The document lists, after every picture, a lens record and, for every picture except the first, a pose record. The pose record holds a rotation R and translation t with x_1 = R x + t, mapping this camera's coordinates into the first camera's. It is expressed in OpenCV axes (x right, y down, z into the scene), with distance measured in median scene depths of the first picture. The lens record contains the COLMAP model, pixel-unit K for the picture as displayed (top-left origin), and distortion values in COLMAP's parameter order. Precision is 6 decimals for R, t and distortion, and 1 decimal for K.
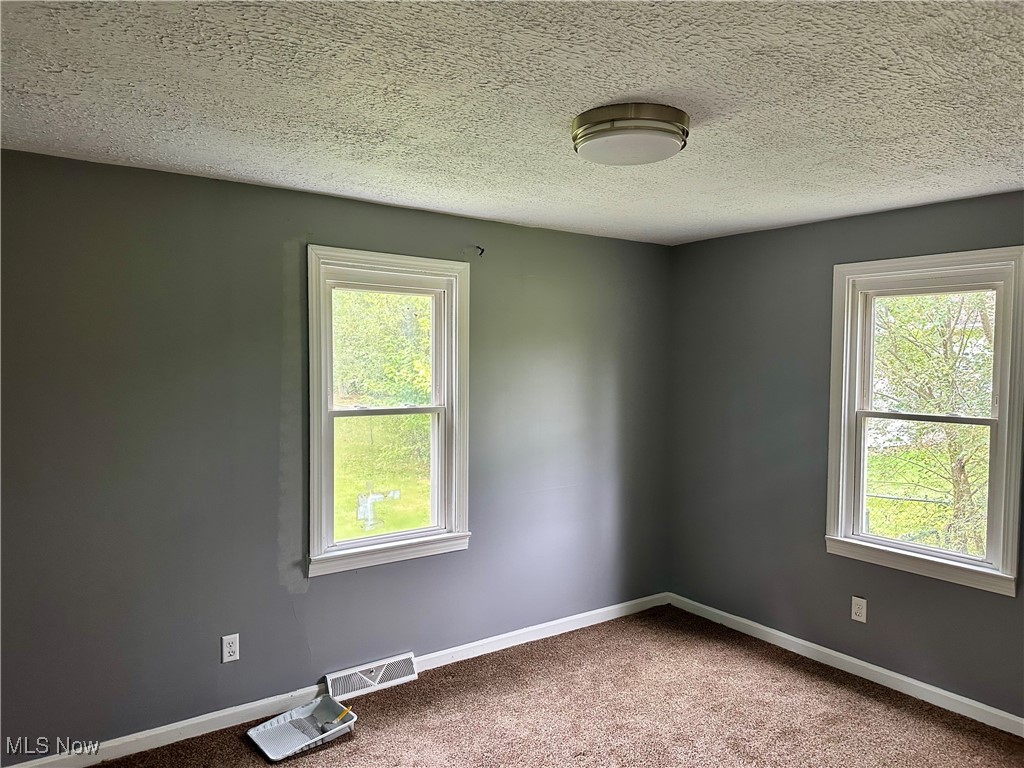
lens RADIAL K [[709.6, 0, 510.0], [0, 709.6, 384.0], [0, 0, 1]] dist [-0.000875, -0.003990]
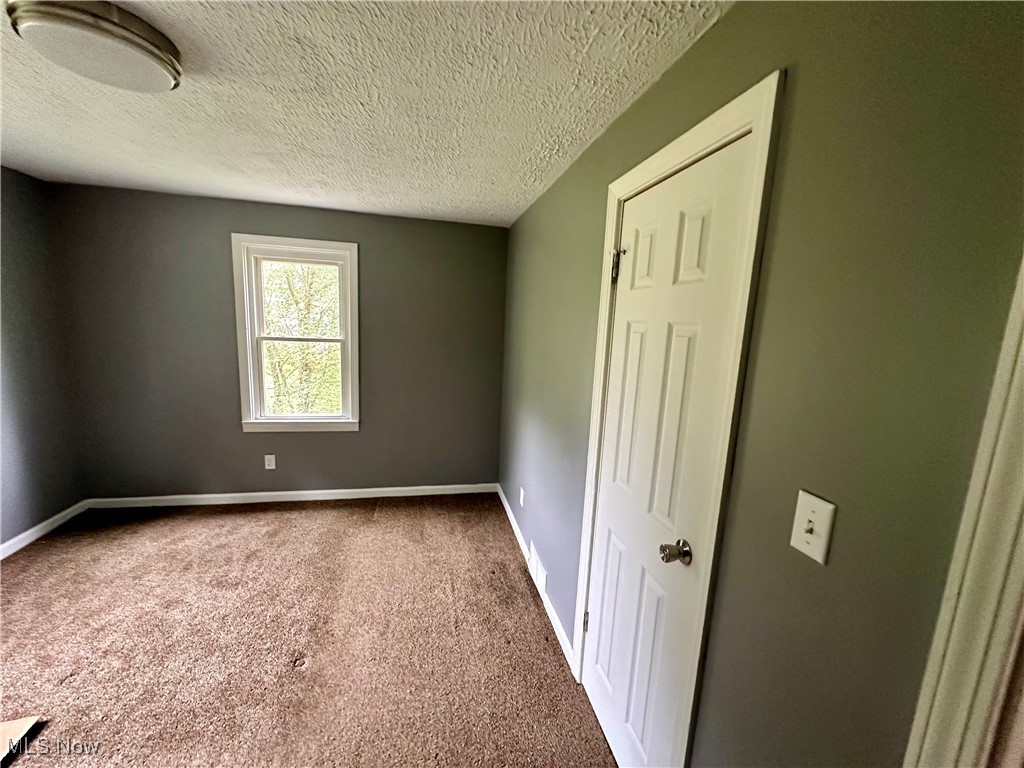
lens RADIAL K [[405.4, 0, 513.7], [0, 405.4, 384.6], [0, 0, 1]] dist [0.001527, 0.000190]
pose [[0.404756, -0.135108, 0.904388, -0.096643], [-0.011170, 0.988220, 0.152631, 0.000884], [-0.914356, -0.071881, 0.398479, 0.164715]]
